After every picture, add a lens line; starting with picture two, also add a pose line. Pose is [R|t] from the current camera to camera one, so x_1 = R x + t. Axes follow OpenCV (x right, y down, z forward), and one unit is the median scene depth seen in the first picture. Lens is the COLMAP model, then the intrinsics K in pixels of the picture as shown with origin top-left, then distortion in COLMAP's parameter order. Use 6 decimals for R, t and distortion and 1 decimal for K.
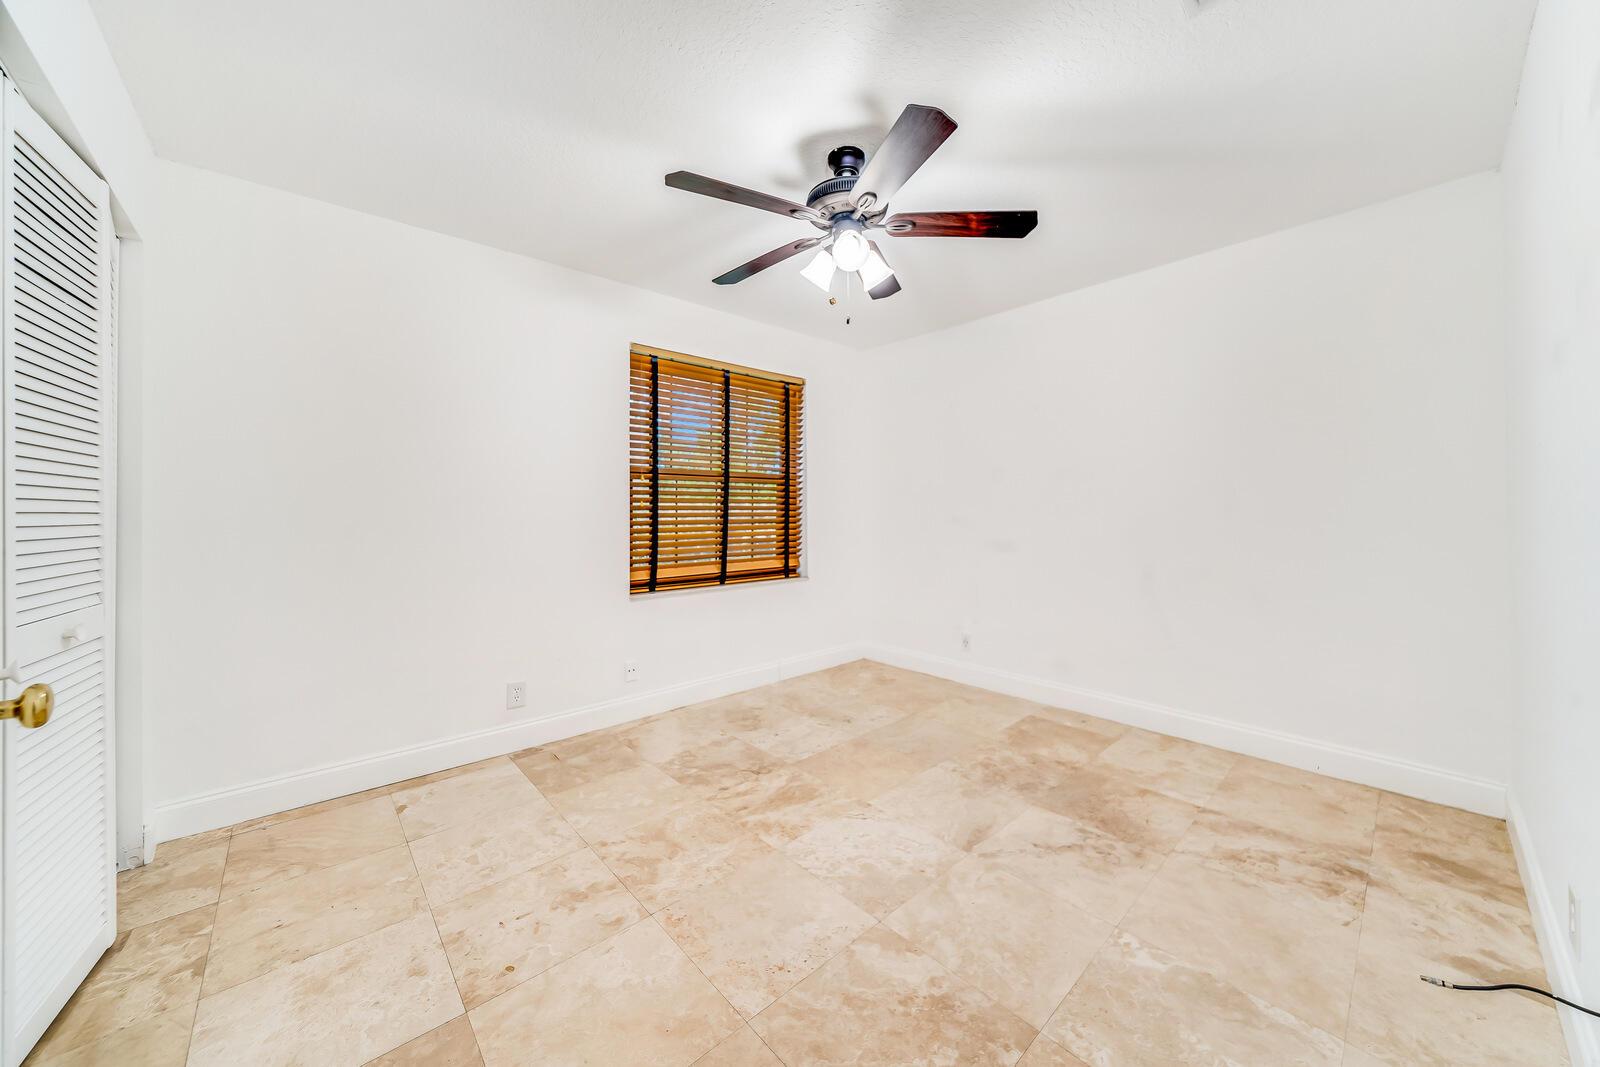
lens RADIAL K [[561.9, 0, 807.3], [0, 561.9, 516.7], [0, 0, 1]] dist [-0.001026, -0.000385]
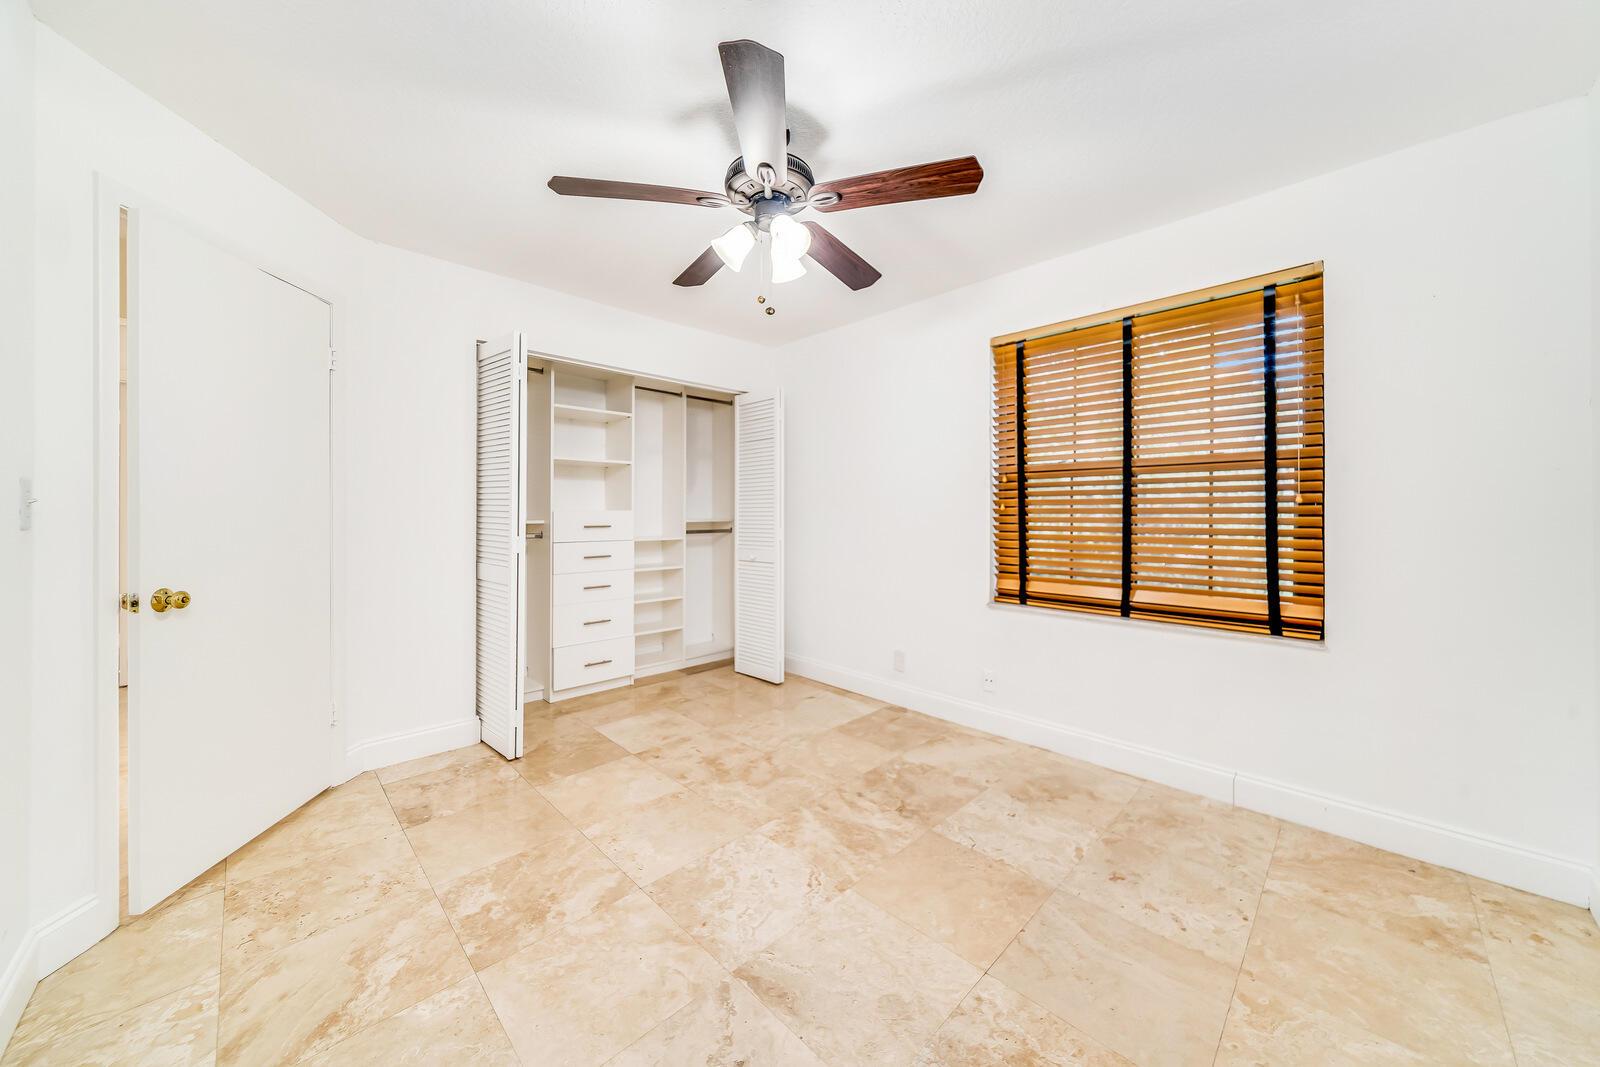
lens RADIAL K [[561.9, 0, 807.3], [0, 561.9, 516.7], [0, 0, 1]] dist [-0.001026, -0.000385]
pose [[0.047503, 0.012508, -0.998793, 0.770117], [-0.008507, 0.999890, 0.012117, -0.019153], [0.998835, 0.007921, 0.047604, 0.785791]]
